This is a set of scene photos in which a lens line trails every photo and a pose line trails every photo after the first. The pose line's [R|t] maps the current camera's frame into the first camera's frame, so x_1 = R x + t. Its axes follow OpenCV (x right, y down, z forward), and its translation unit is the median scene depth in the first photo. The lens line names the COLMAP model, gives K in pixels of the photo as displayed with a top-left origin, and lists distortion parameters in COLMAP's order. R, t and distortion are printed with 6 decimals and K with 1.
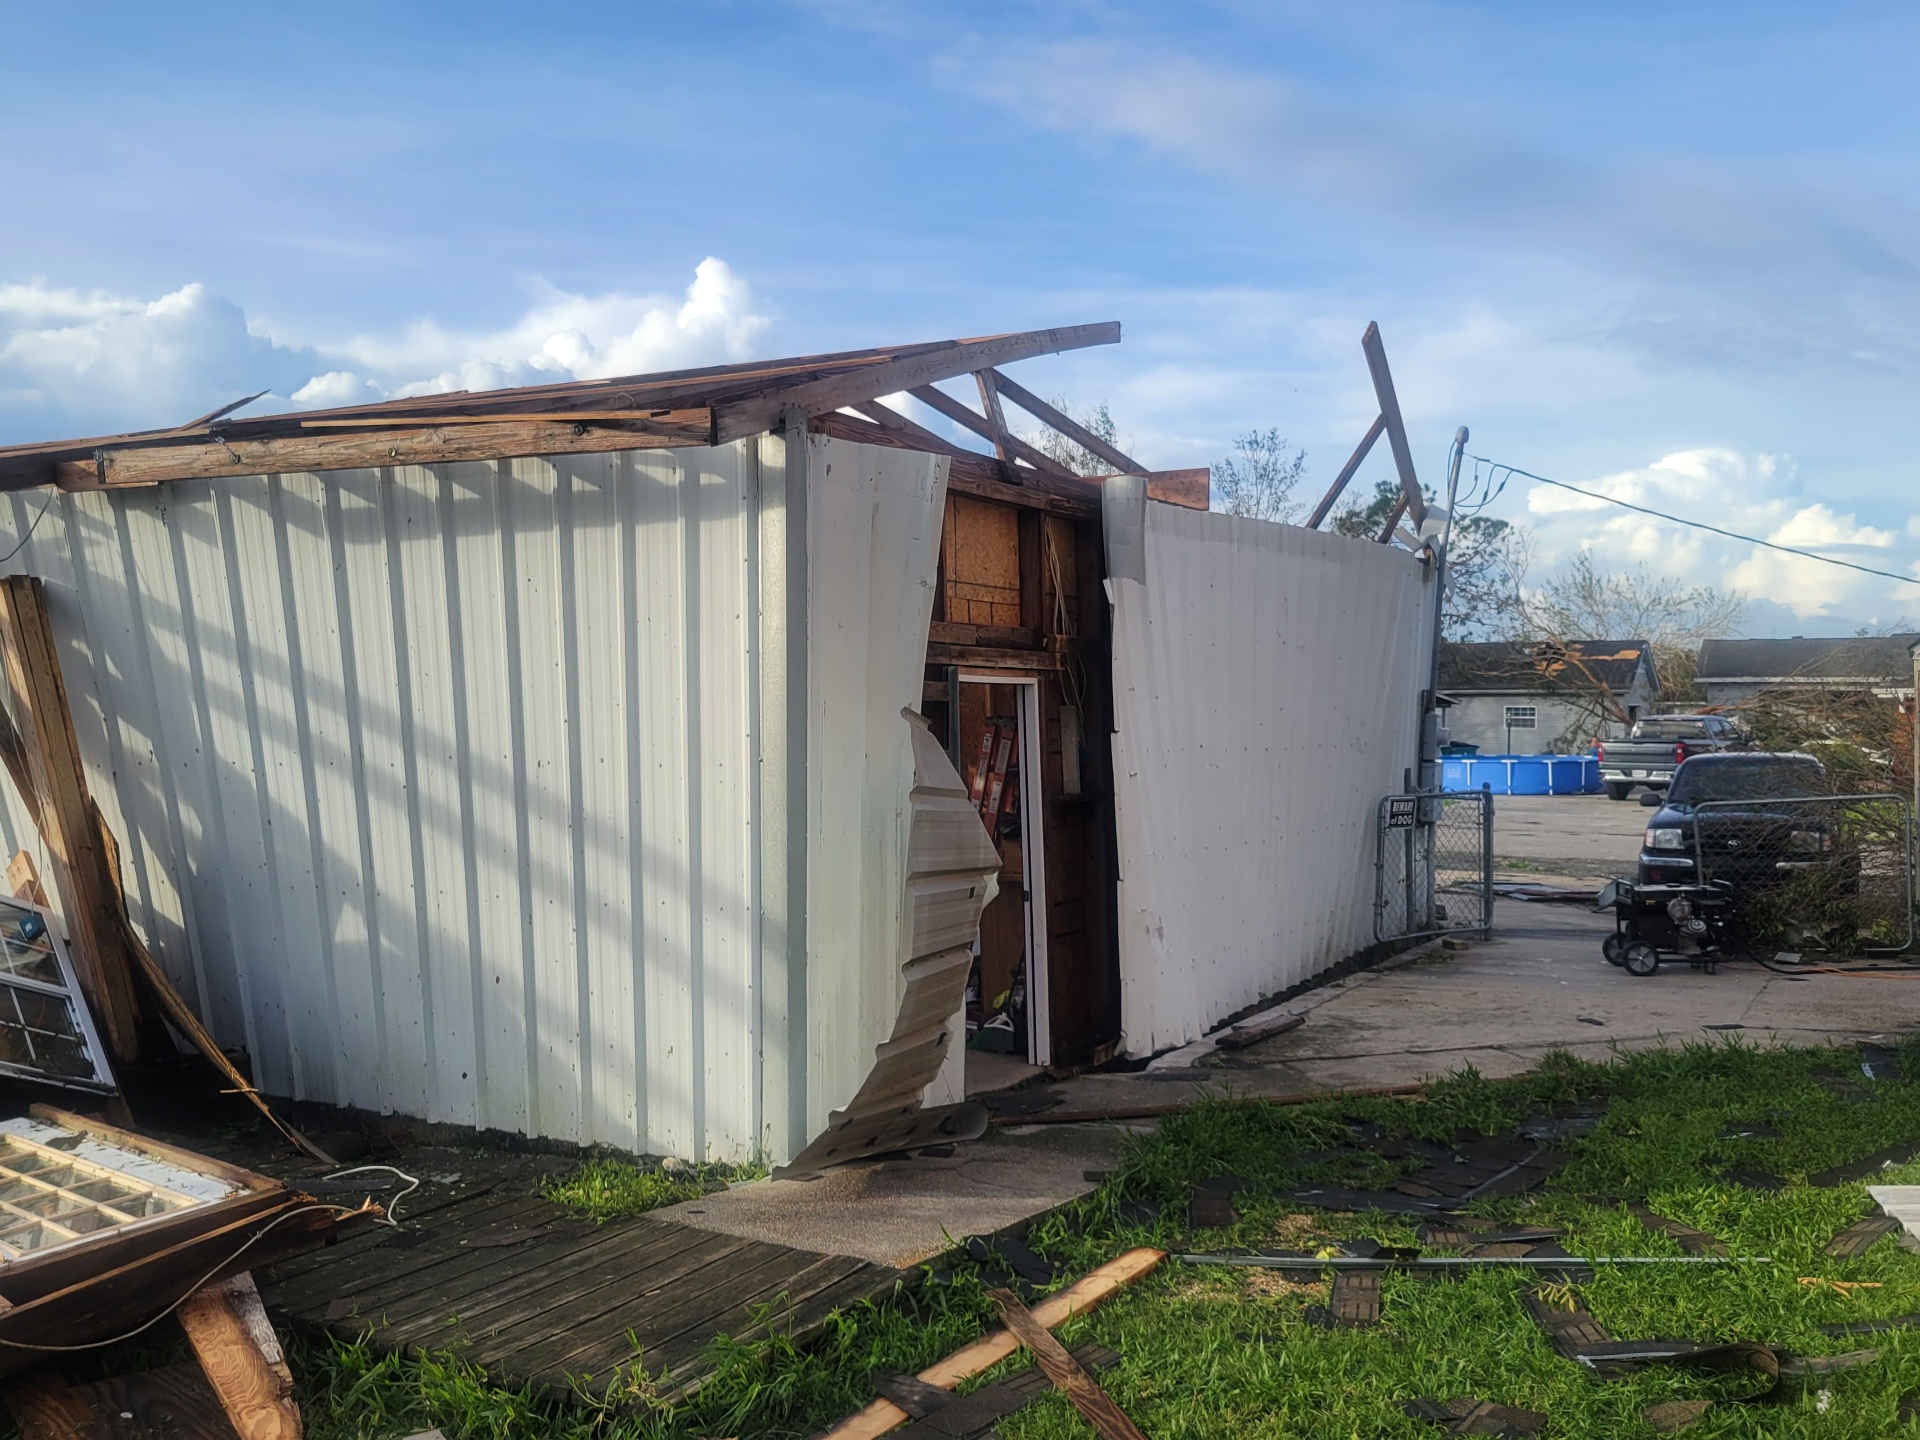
lens RADIAL K [[1720.4, 0, 970.4], [0, 1720.4, 702.0], [0, 0, 1]] dist [0.049921, -0.034830]
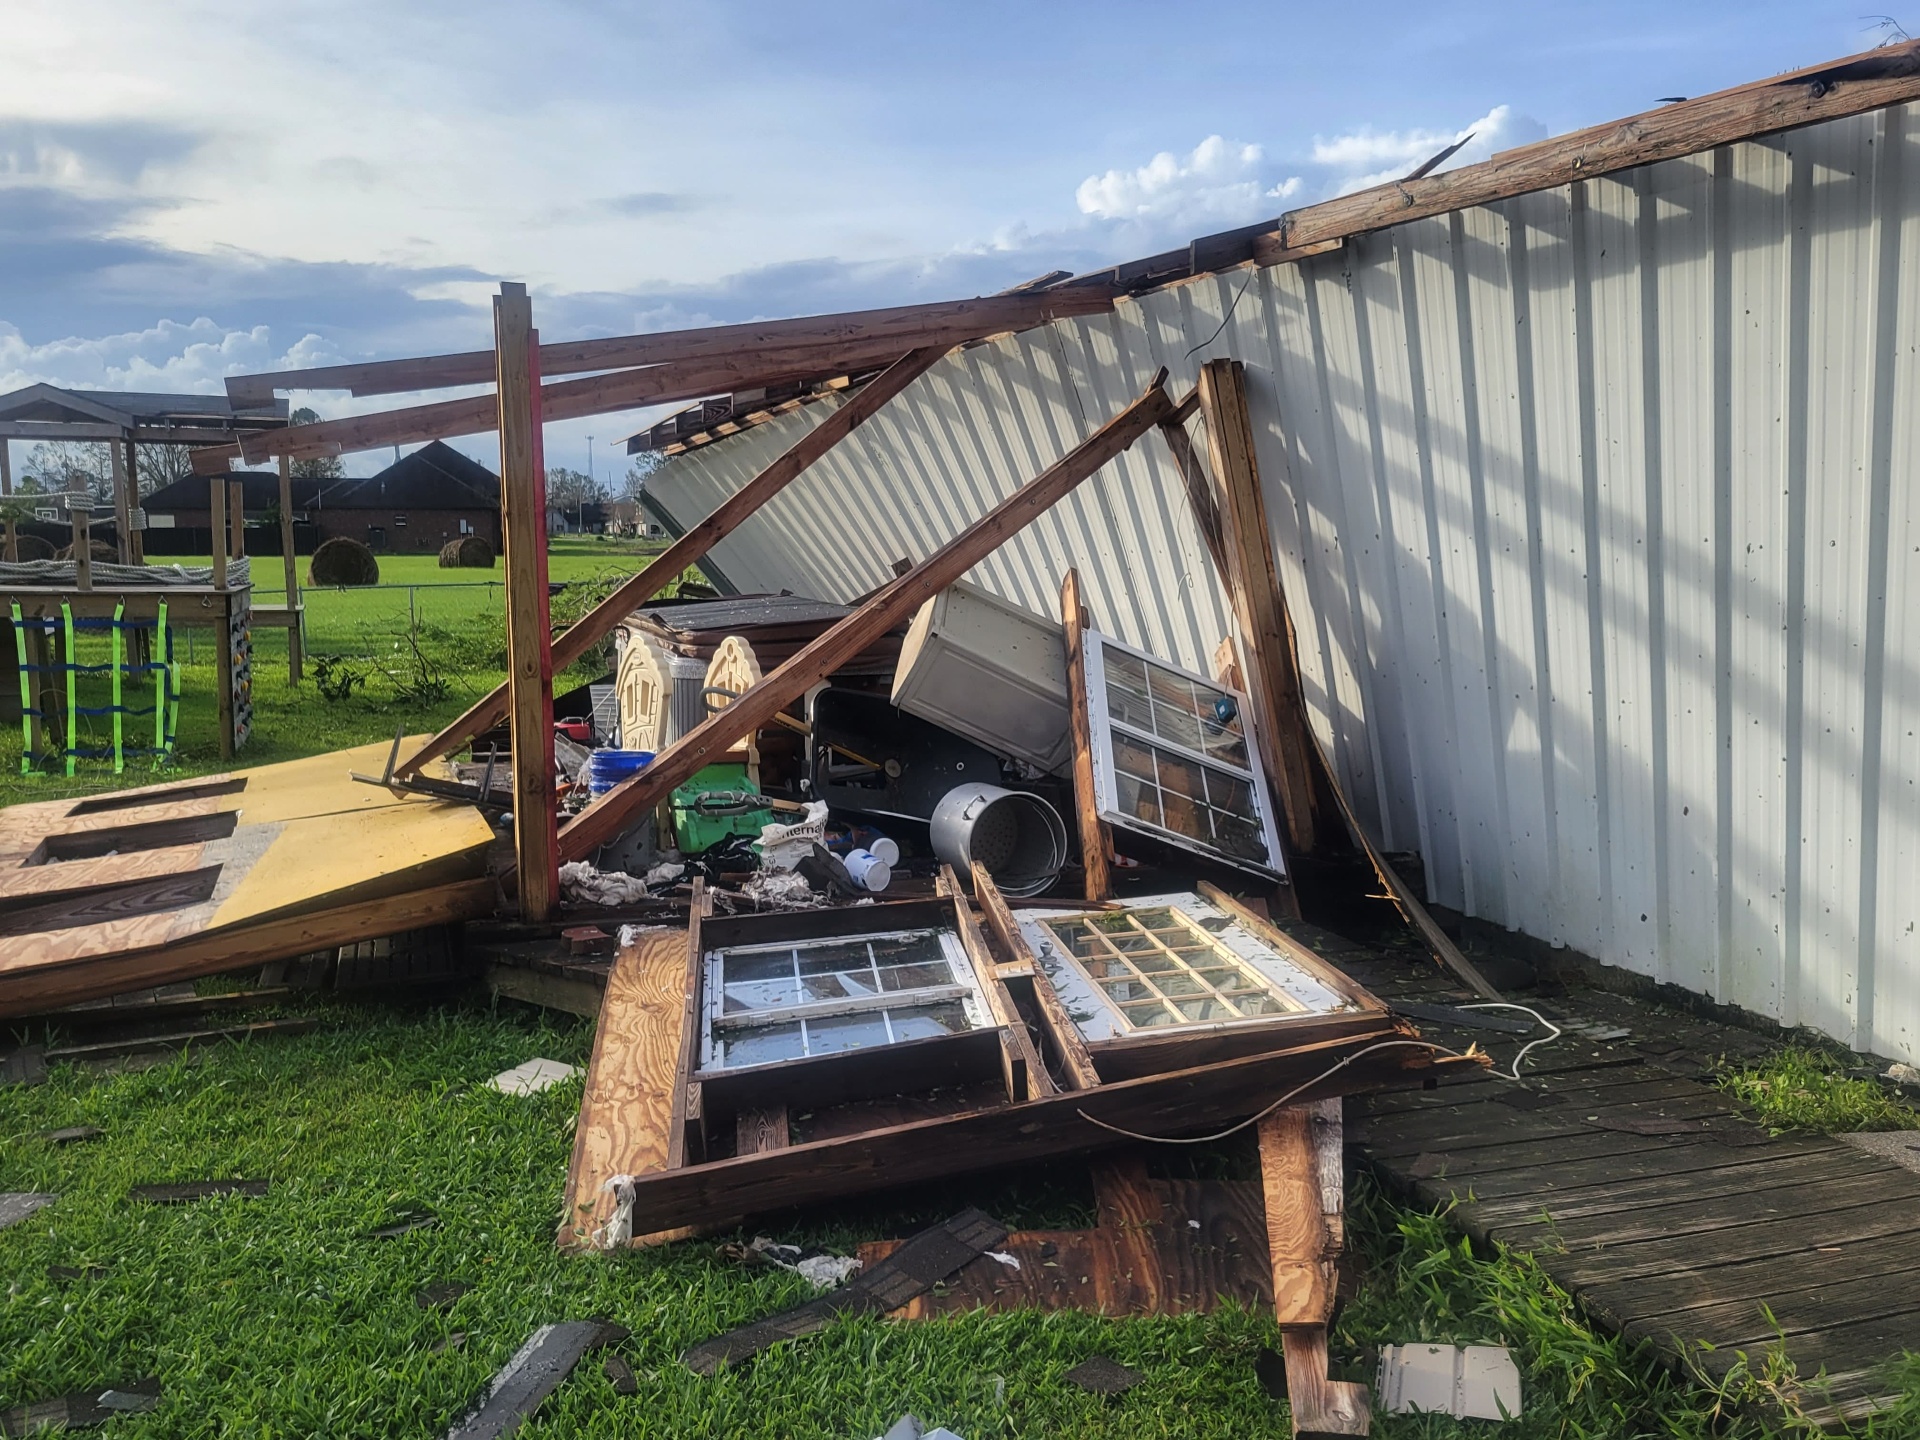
lens RADIAL K [[1720.4, 0, 976.8], [0, 1720.4, 726.4], [0, 0, 1]] dist [0.049921, -0.034830]
pose [[0.760841, 0.074179, -0.644685, 0.000947], [0.000875, 0.993327, 0.115327, 0.024746], [0.648938, -0.088309, 0.755699, 0.158260]]
